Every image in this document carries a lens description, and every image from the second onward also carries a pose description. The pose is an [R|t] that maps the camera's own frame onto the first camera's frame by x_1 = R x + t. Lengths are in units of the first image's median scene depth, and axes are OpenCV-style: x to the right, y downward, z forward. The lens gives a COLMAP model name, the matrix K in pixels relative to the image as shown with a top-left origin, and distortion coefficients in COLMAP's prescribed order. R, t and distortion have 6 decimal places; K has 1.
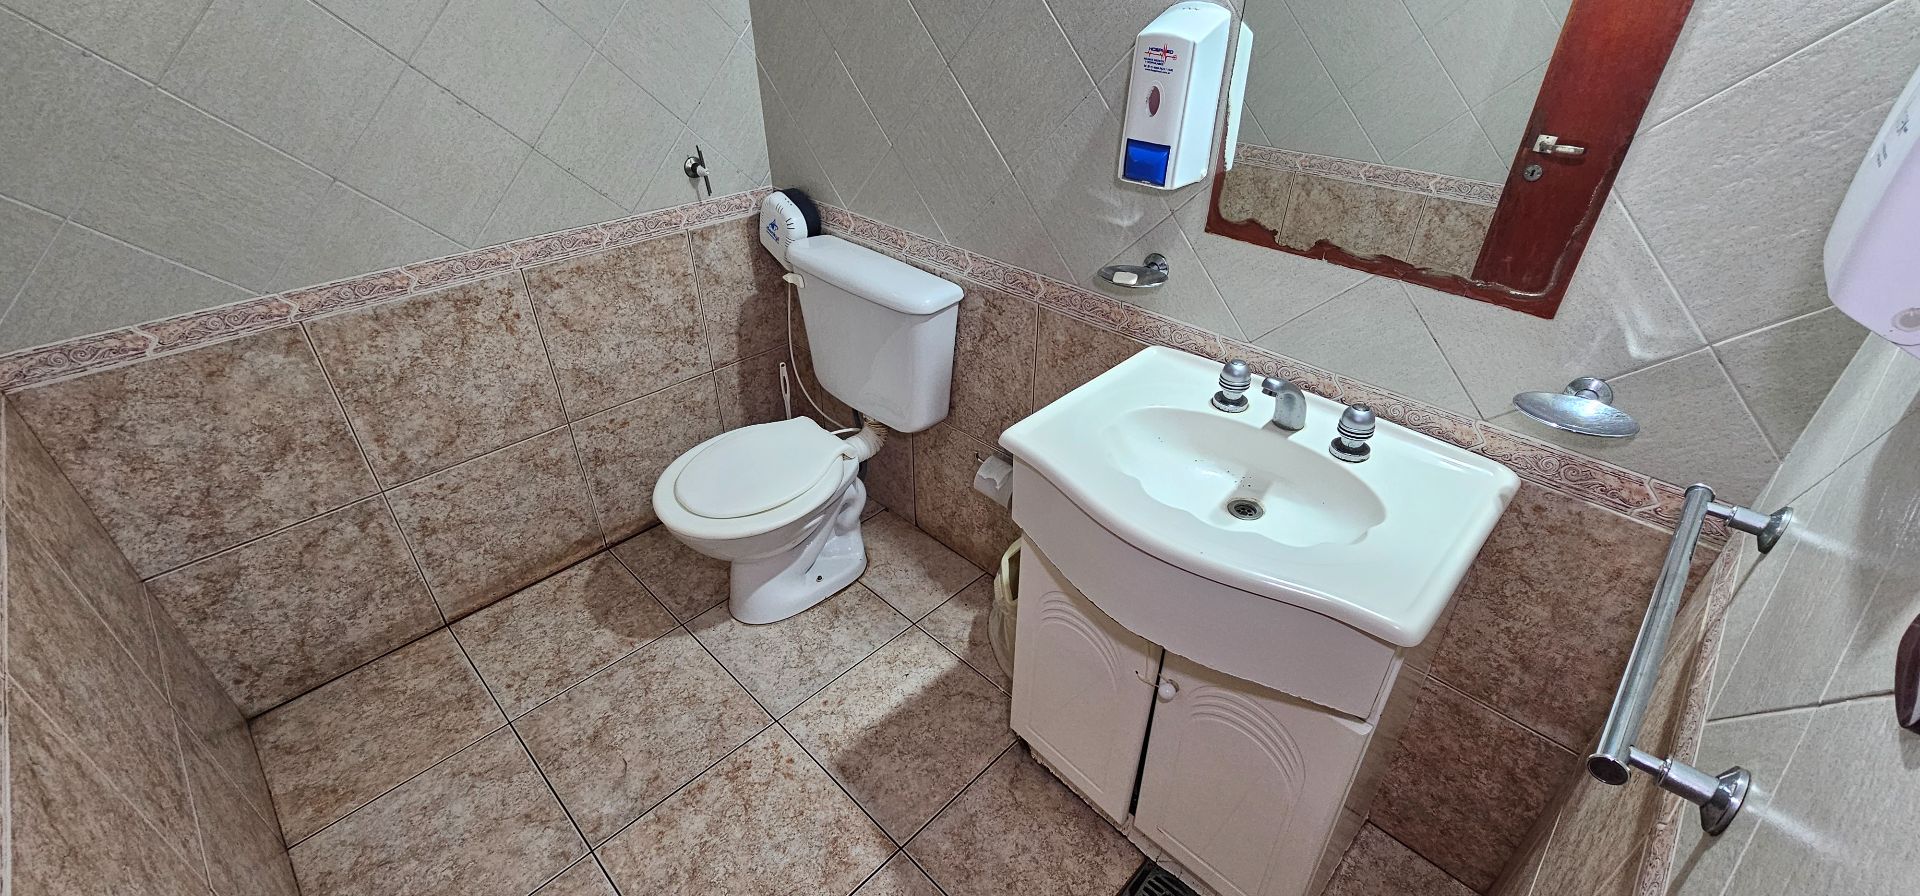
lens RADIAL K [[843.5, 0, 960.0], [0, 843.5, 448.0], [0, 0, 1]] dist [-0.001402, 0.000001]
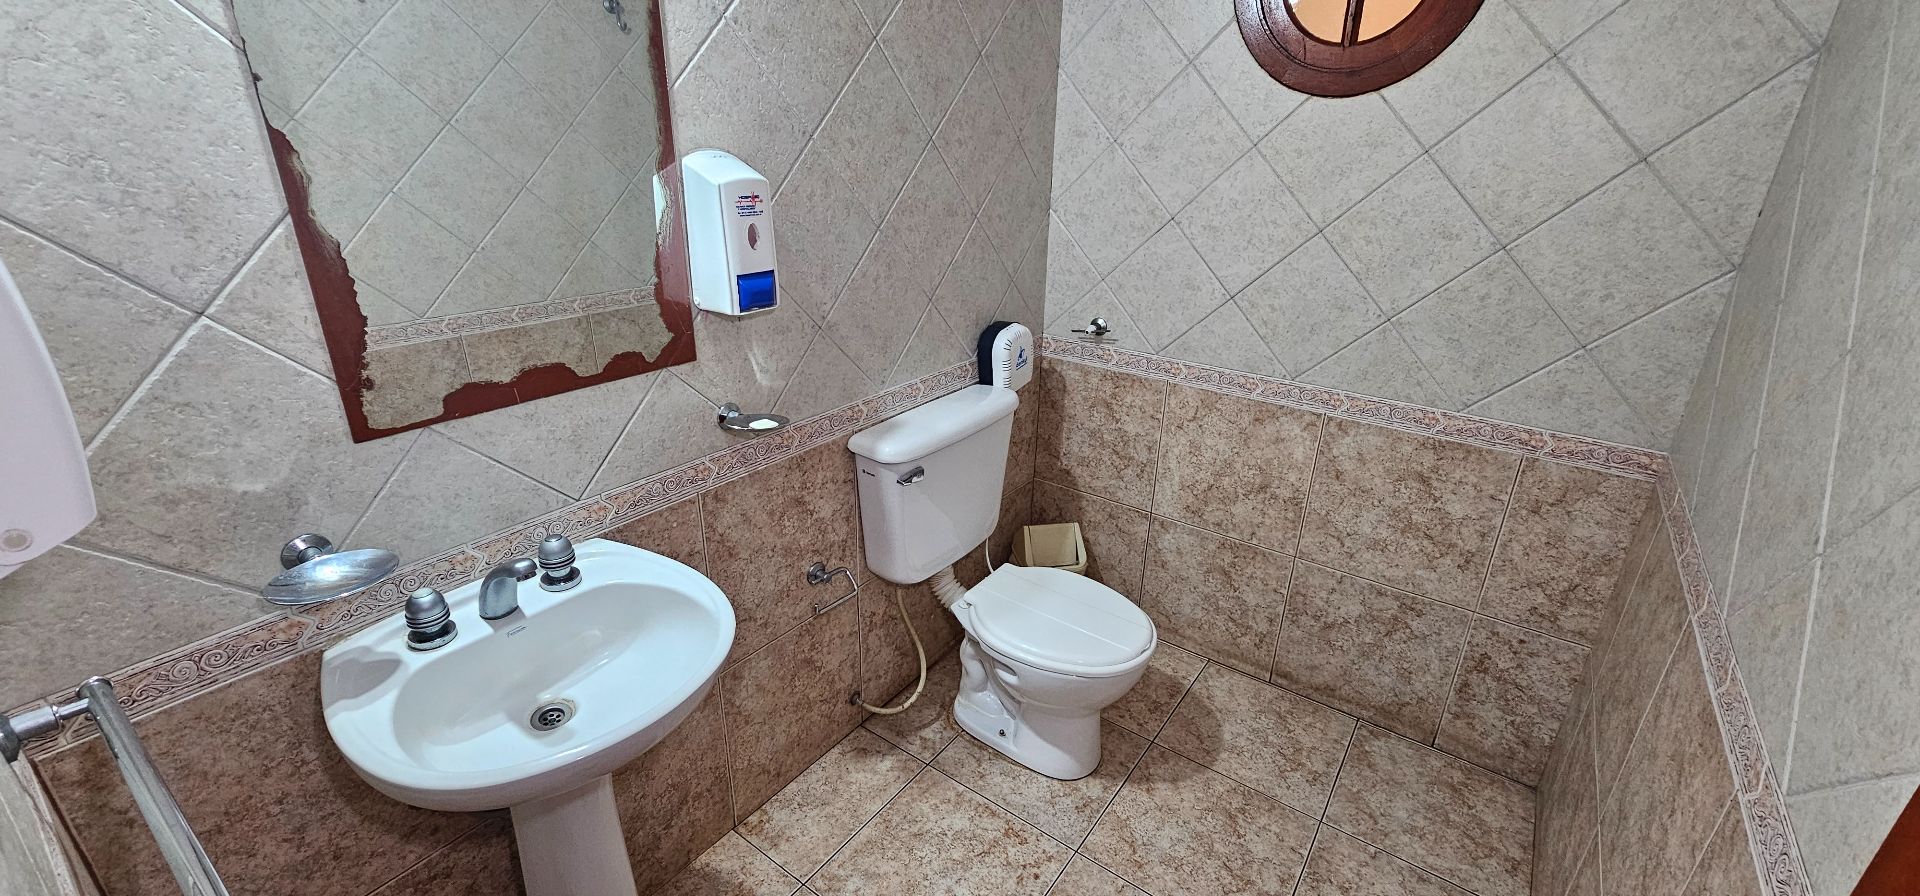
lens RADIAL K [[787.1, 0, 968.8], [0, 787.1, 430.5], [0, 0, 1]] dist [-0.002532, 0.000886]
pose [[0.124599, 0.360077, -0.924564, 0.248463], [-0.529956, 0.811926, 0.244790, -0.132956], [0.838821, 0.459478, 0.291990, 0.218777]]
